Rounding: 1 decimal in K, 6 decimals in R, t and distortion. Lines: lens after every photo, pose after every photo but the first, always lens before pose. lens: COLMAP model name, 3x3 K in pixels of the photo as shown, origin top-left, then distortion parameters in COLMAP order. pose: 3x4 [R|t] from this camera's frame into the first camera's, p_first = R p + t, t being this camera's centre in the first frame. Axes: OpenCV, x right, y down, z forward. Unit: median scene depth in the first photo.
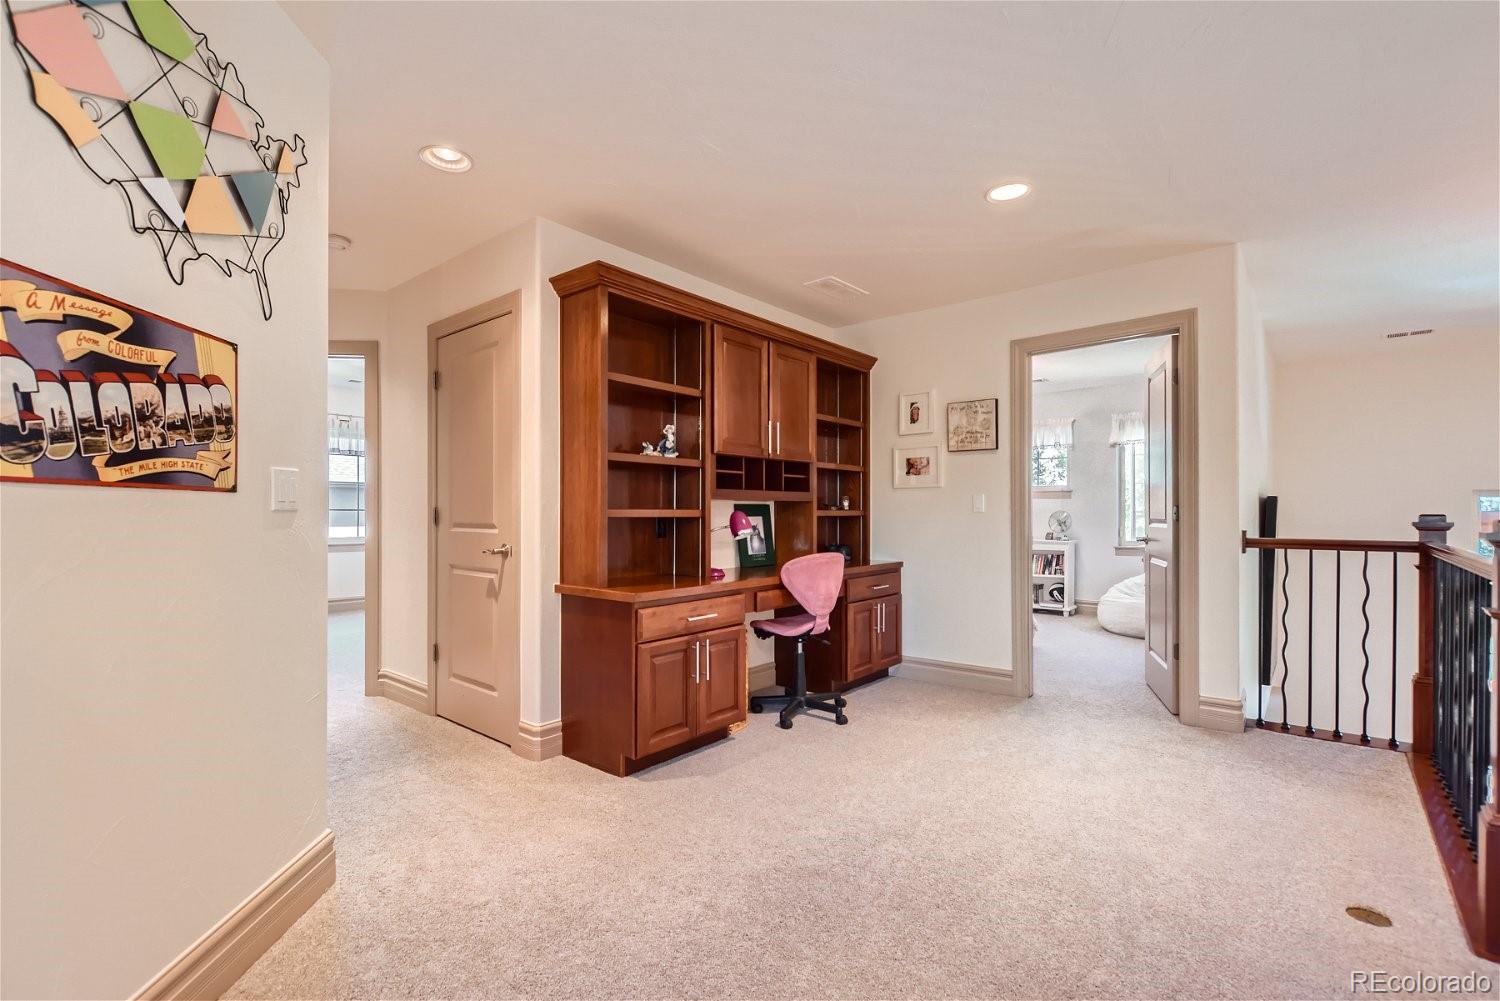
lens RADIAL K [[673.9, 0, 749.2], [0, 673.9, 505.9], [0, 0, 1]] dist [0.000385, -0.000066]
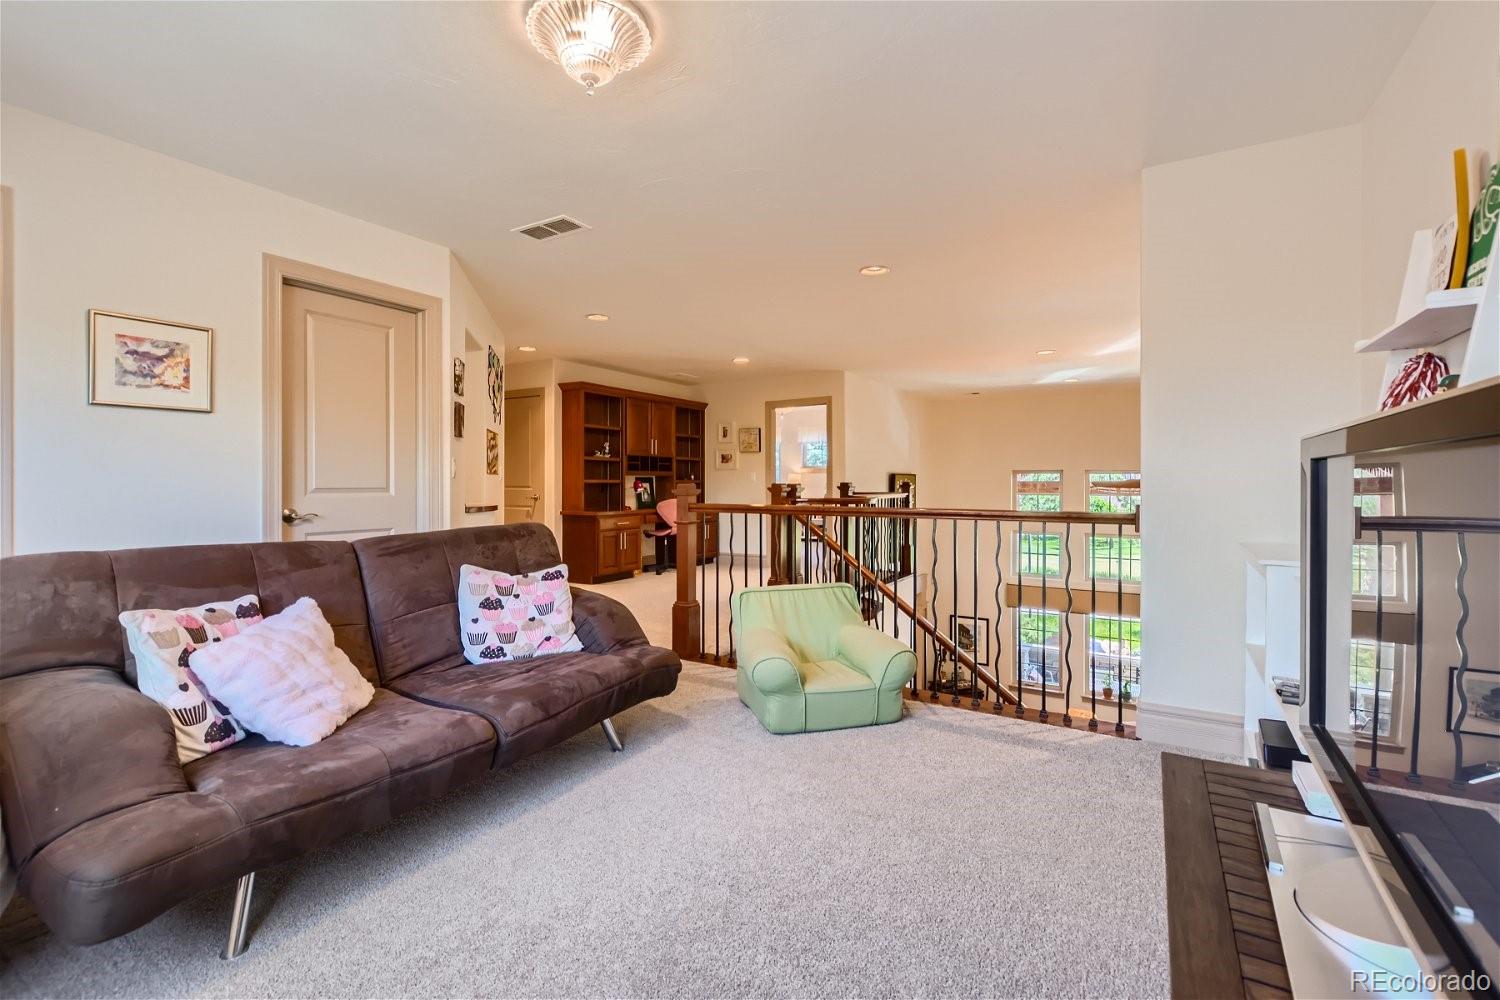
lens RADIAL K [[673.9, 0, 759.6], [0, 673.9, 476.2], [0, 0, 1]] dist [0.000385, -0.000066]
pose [[0.986442, -0.001260, 0.164103, 0.016466], [0.001327, 0.999999, -0.000298, -0.005058], [-0.164102, 0.000512, 0.986443, -1.278549]]
